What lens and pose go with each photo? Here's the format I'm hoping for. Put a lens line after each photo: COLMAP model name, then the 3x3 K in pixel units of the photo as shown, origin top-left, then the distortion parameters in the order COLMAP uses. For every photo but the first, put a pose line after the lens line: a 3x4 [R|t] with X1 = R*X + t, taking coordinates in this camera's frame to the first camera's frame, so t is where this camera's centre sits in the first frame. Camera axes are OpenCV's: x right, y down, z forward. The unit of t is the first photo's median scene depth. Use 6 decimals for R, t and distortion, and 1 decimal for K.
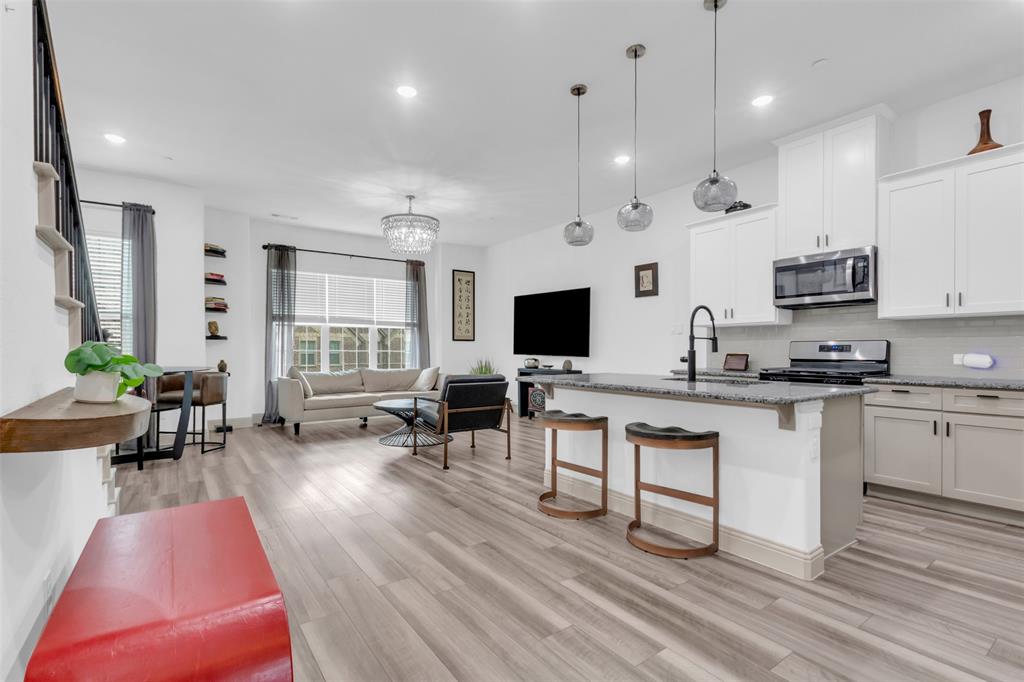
lens RADIAL K [[471.1, 0, 509.7], [0, 471.1, 359.3], [0, 0, 1]] dist [0.004964, -0.000114]
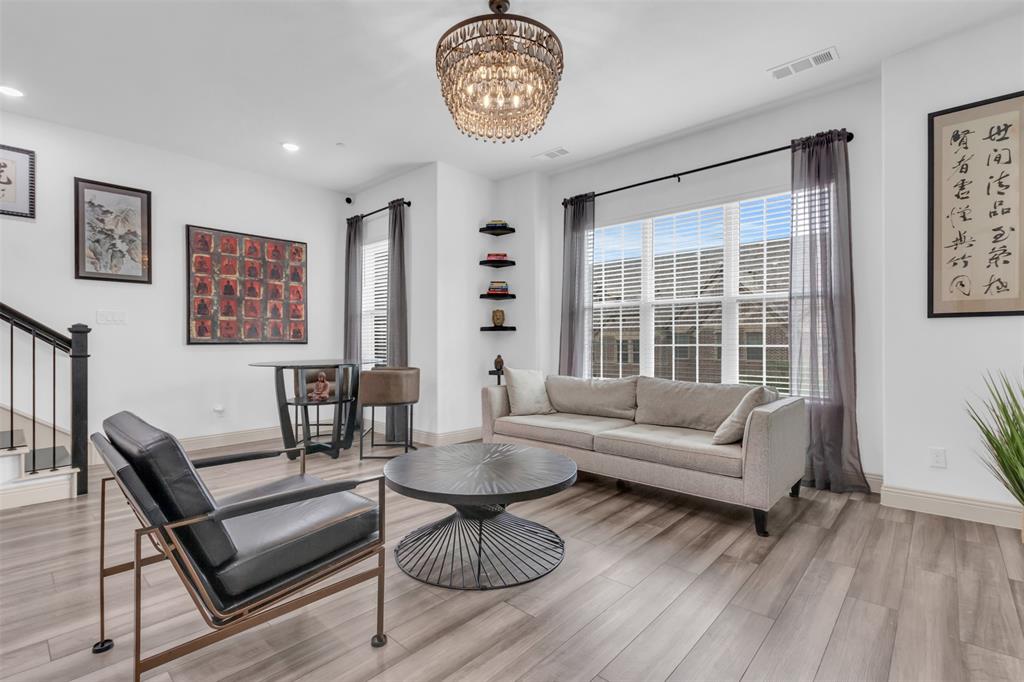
lens RADIAL K [[471.1, 0, 512.8], [0, 471.1, 344.4], [0, 0, 1]] dist [0.004964, -0.000114]
pose [[0.208381, 0.004189, -0.978039, 0.228811], [-0.020103, 0.999798, -0.000001, -0.019019], [0.977841, 0.019662, 0.208423, 0.900110]]
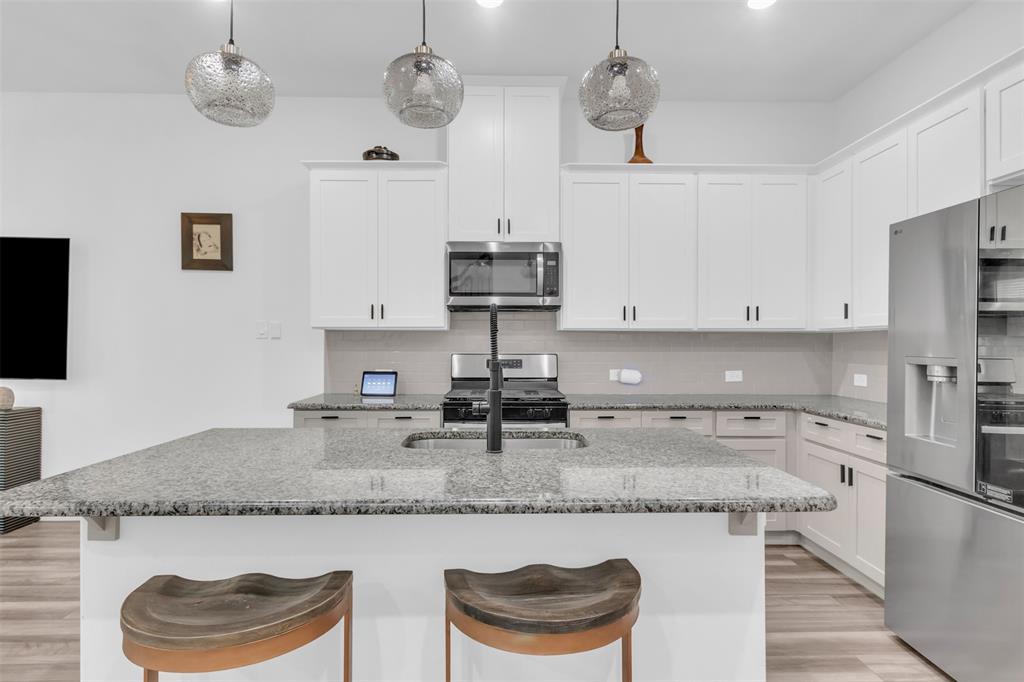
lens RADIAL K [[550.4, 0, 511.7], [0, 550.4, 340.5], [0, 0, 1]] dist [0.005275, -0.001303]
pose [[0.560593, 0.005794, 0.828071, -0.051359], [0.015533, 0.999726, -0.017511, -0.031509], [-0.827946, 0.022679, 0.560350, 0.324771]]
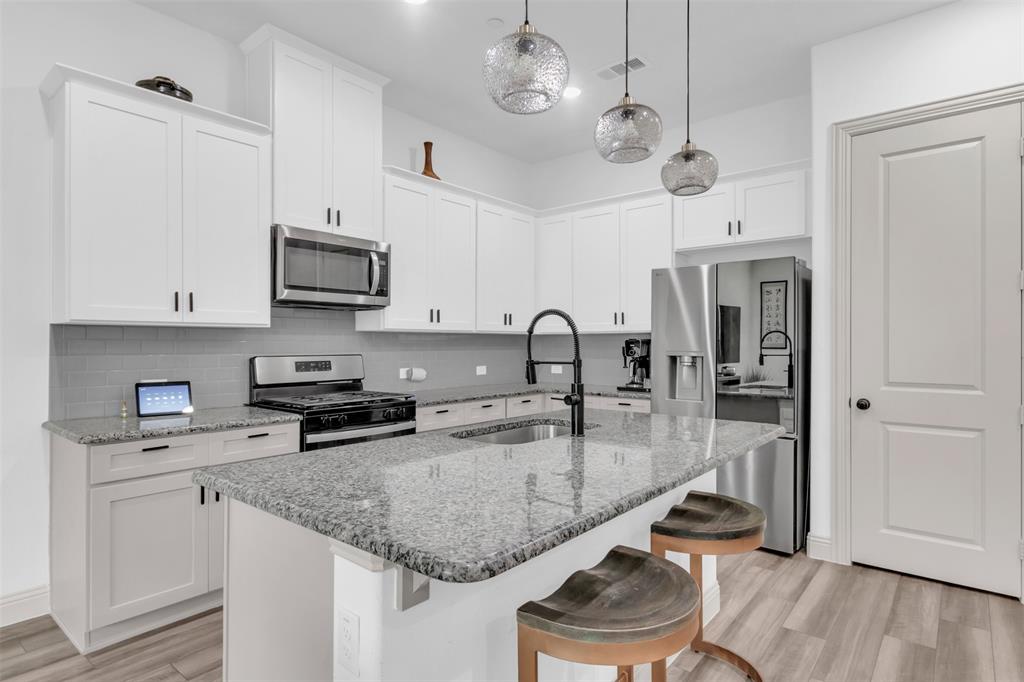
lens RADIAL K [[550.4, 0, 510.7], [0, 550.4, 343.4], [0, 0, 1]] dist [0.005275, -0.001303]
pose [[-0.255361, -0.000176, 0.966846, -0.141414], [0.020198, 0.999781, 0.005517, -0.038748], [-0.966635, 0.020937, -0.255302, 0.638676]]
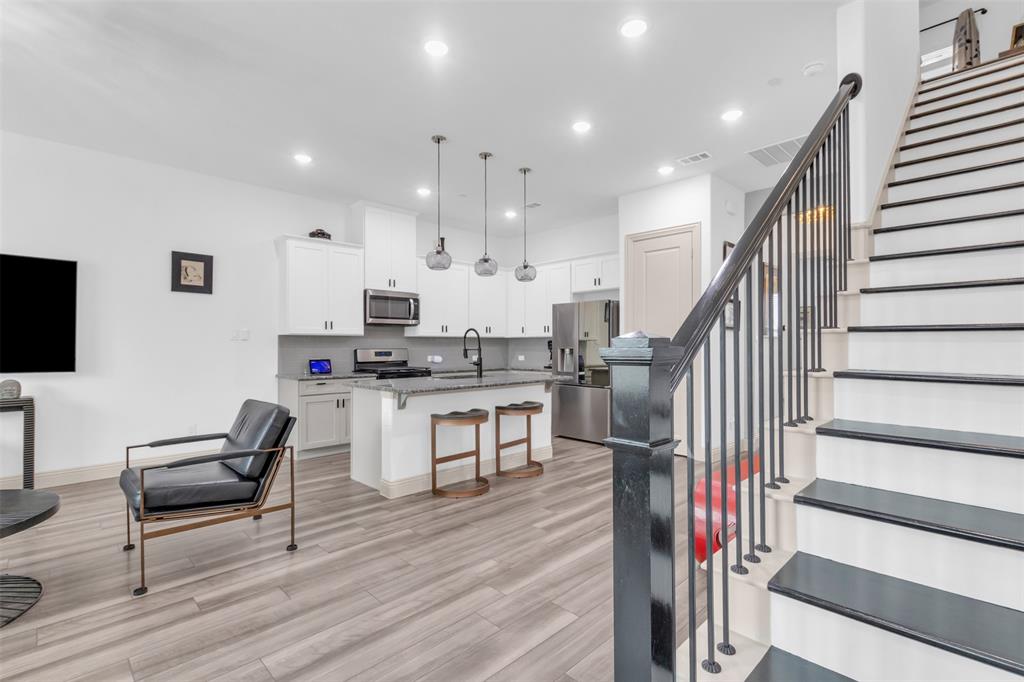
lens RADIAL K [[471.1, 0, 509.7], [0, 471.1, 345.2], [0, 0, 1]] dist [0.004964, -0.000114]
pose [[-0.151710, 0.001801, 0.988423, -0.593373], [0.024208, 0.999705, 0.001894, -0.030087], [-0.988129, 0.024215, -0.151709, 0.574433]]
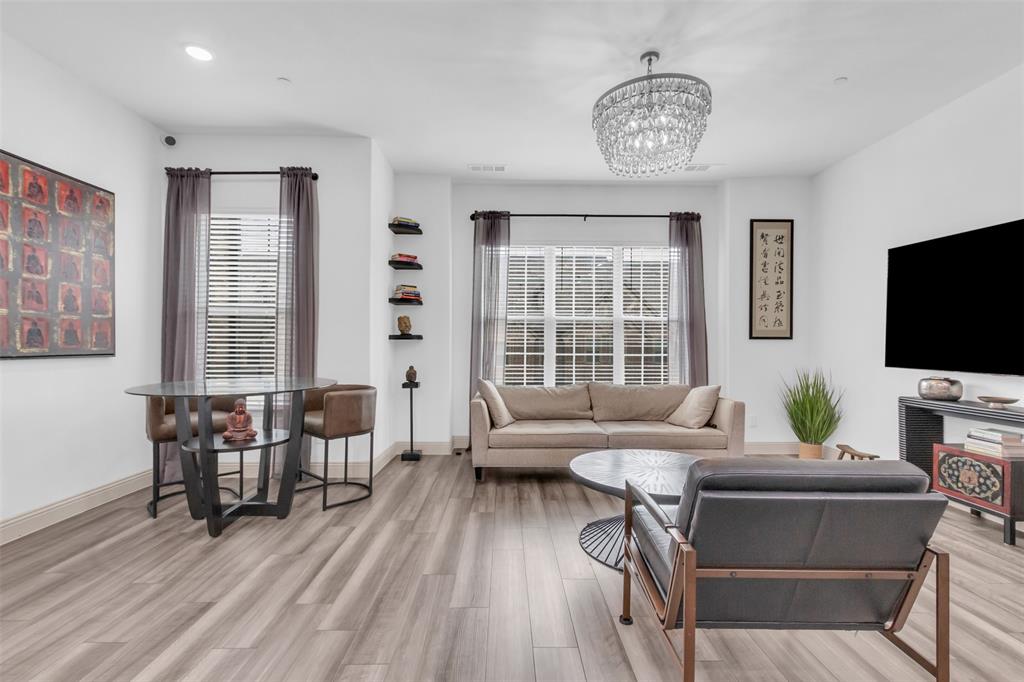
lens RADIAL K [[471.1, 0, 512.0], [0, 471.1, 343.6], [0, 0, 1]] dist [0.004964, -0.000114]
pose [[0.821631, 0.001778, -0.570017, -0.040864], [-0.016993, 0.999627, -0.021376, -0.022935], [0.569766, 0.027249, 0.821355, 0.491952]]
